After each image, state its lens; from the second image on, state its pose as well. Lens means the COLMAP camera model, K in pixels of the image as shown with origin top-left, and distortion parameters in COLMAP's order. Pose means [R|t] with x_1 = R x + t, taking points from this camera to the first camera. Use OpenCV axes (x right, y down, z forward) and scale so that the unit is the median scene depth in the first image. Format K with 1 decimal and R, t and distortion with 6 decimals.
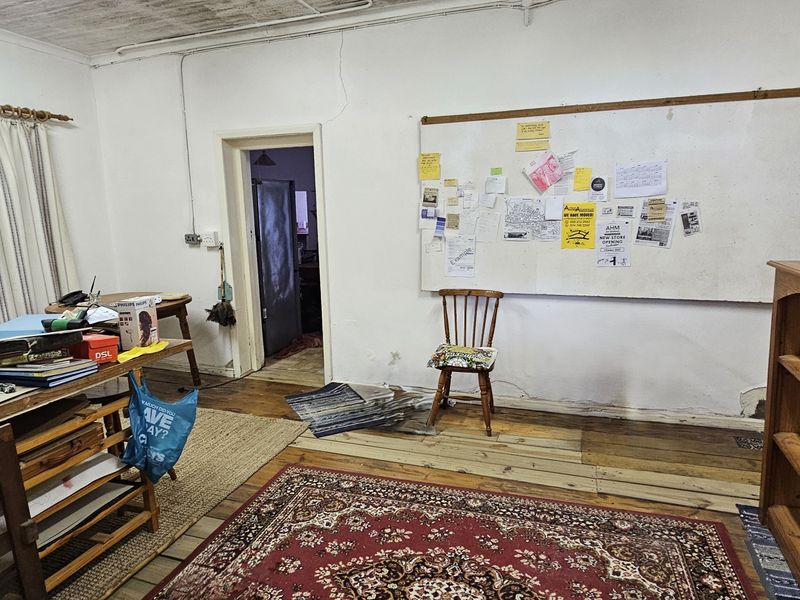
lens RADIAL K [[528.9, 0, 400.0], [0, 528.9, 300.0], [0, 0, 1]] dist [0.003009, -0.003037]
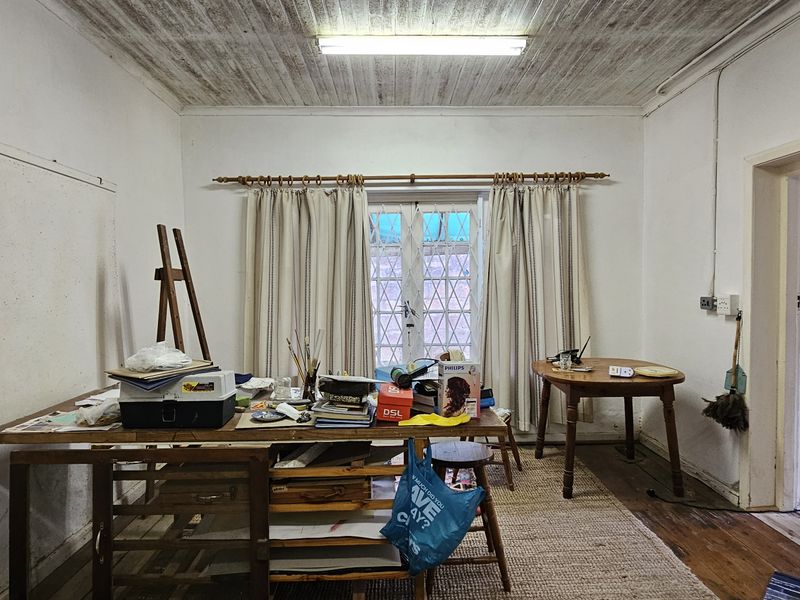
lens RADIAL K [[528.9, 0, 400.0], [0, 528.9, 300.0], [0, 0, 1]] dist [0.003009, -0.003037]
pose [[0.345107, 0.049262, -0.937269, 0.177242], [-0.154020, 0.988056, -0.004780, -0.050977], [0.925839, 0.146008, 0.348573, 0.343630]]
